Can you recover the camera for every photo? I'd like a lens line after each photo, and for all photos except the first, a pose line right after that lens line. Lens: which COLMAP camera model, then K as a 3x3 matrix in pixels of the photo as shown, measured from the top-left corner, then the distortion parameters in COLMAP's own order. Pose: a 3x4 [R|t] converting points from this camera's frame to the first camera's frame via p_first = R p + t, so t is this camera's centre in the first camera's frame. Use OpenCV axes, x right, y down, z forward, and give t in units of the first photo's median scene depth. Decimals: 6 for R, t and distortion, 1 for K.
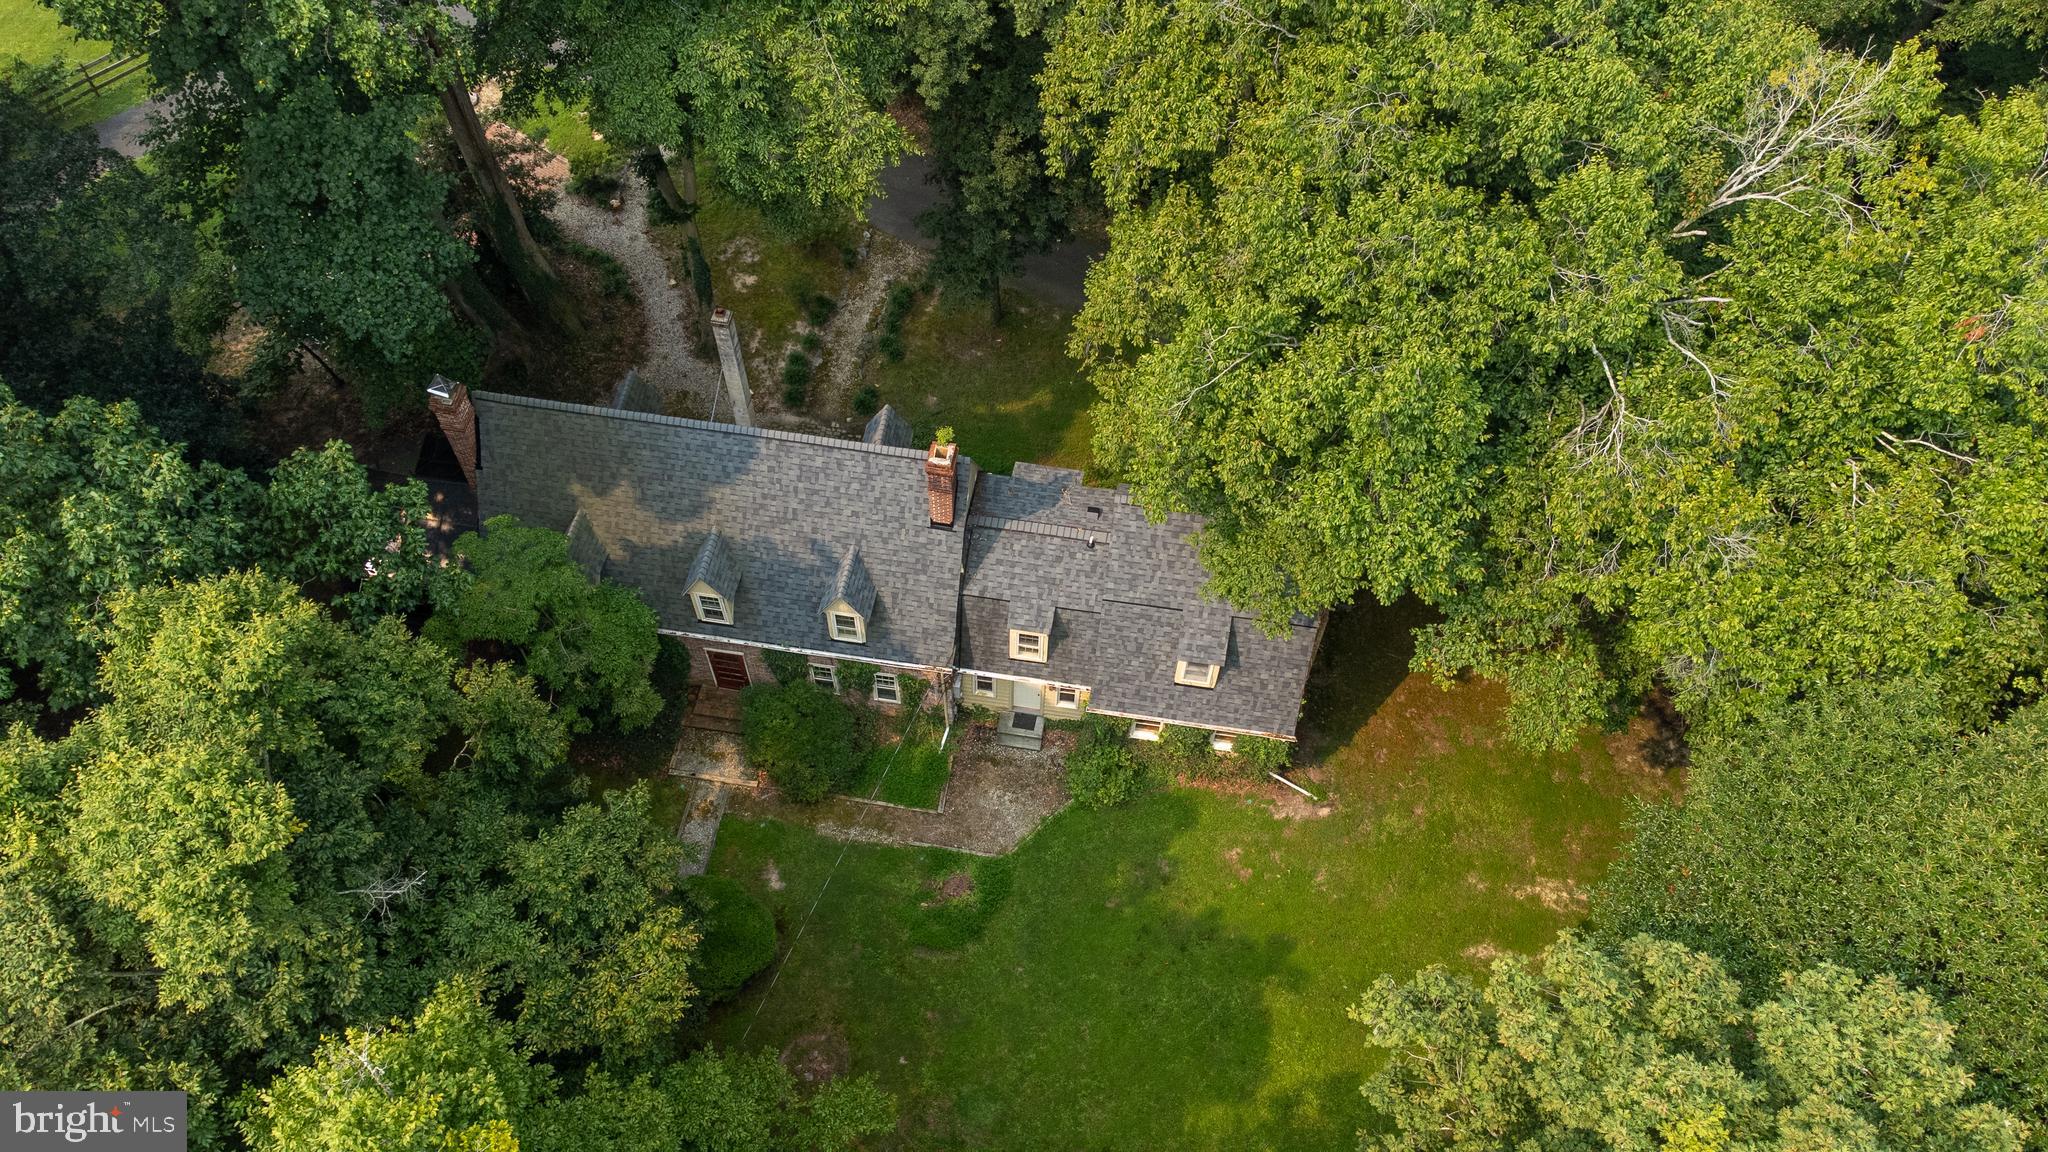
lens RADIAL K [[1530.7, 0, 1024.0], [0, 1530.7, 576.0], [0, 0, 1]] dist [0.008730, 0.000158]
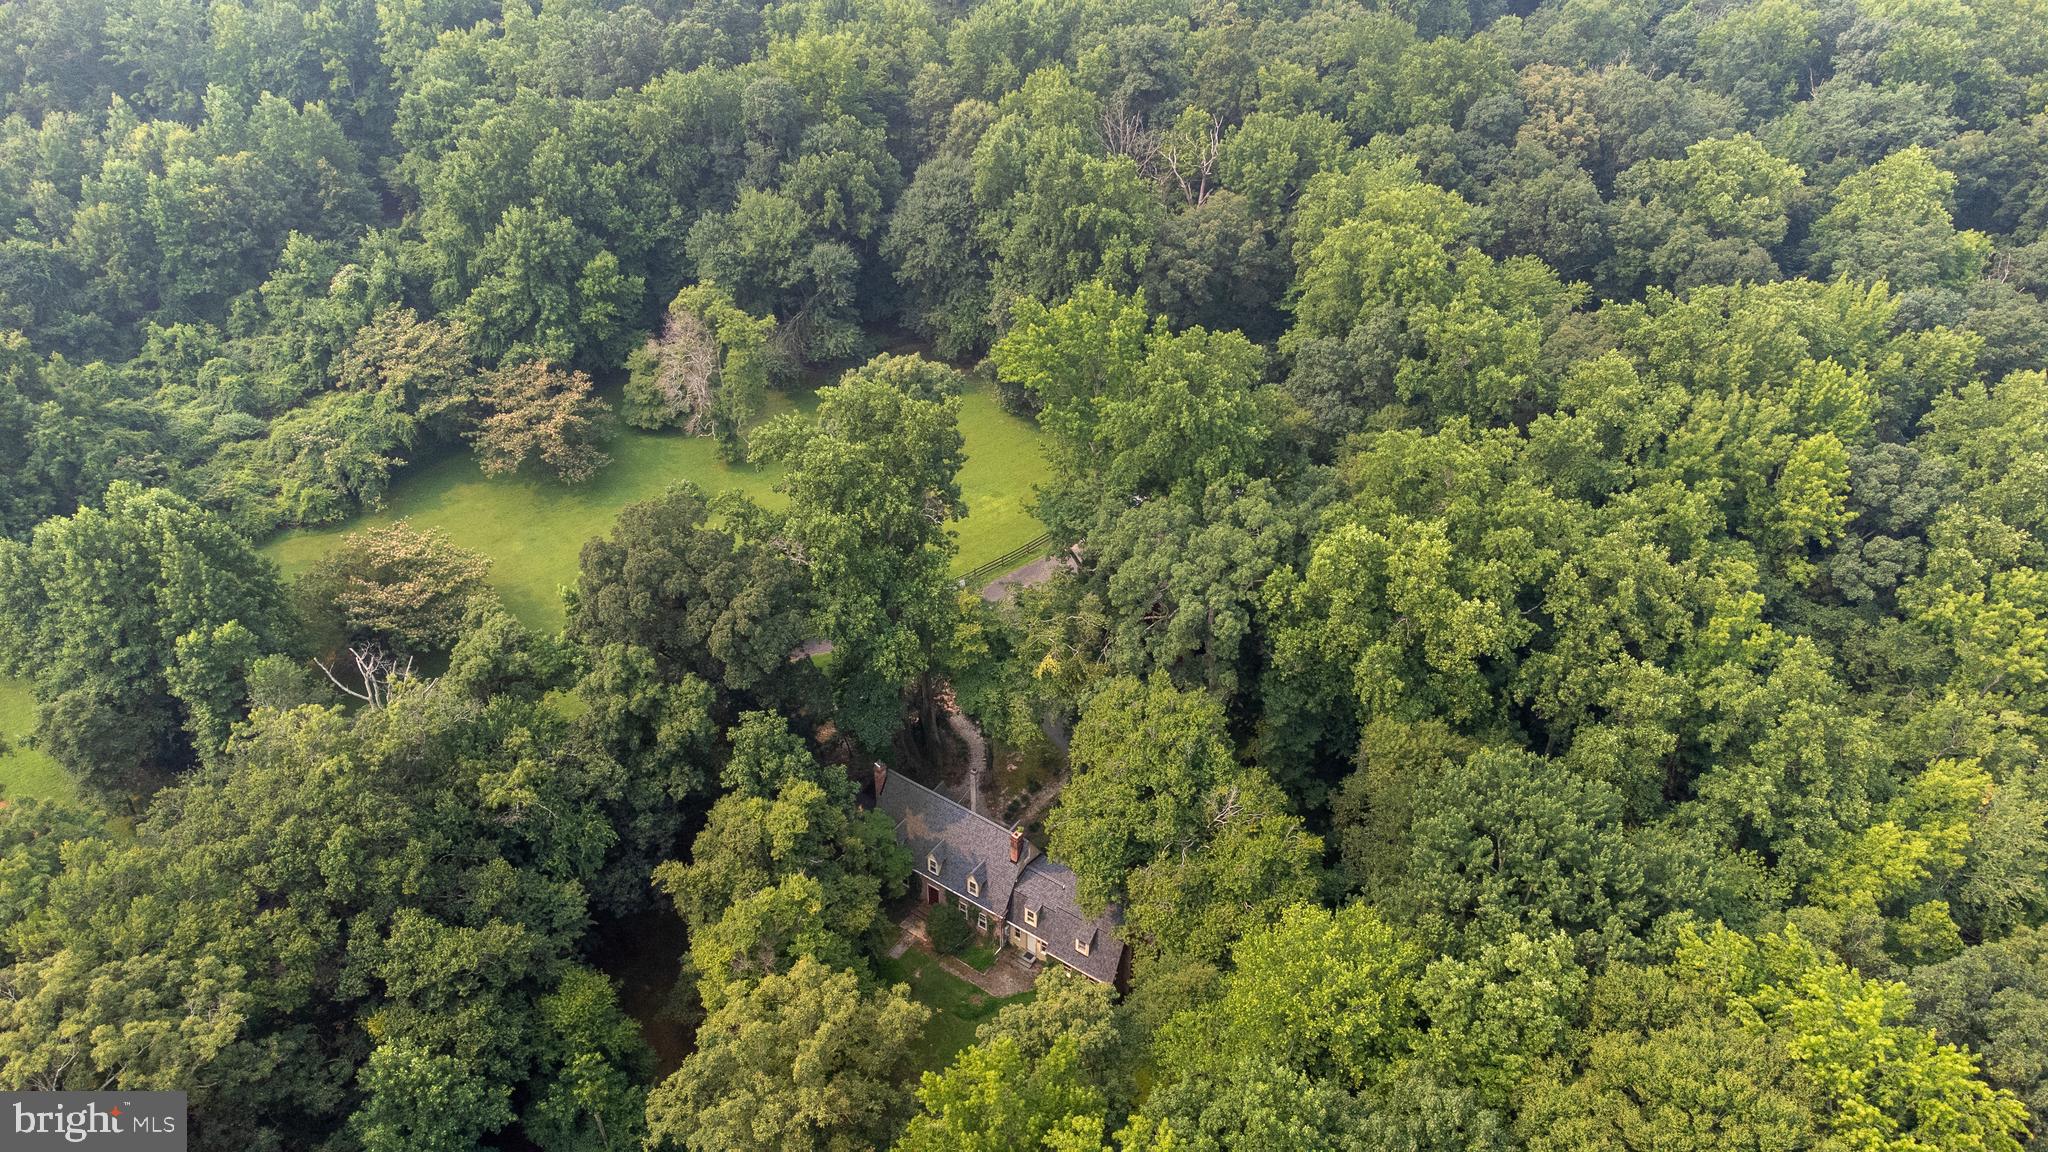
lens RADIAL K [[1527.0, 0, 1014.6], [0, 1527.0, 545.7], [0, 0, 1]] dist [0.067684, -0.002301]
pose [[0.901894, 0.250228, -0.352098, 0.805785], [-0.359985, 0.885923, -0.292491, 0.278715], [0.238742, 0.390546, 0.889087, -1.768656]]
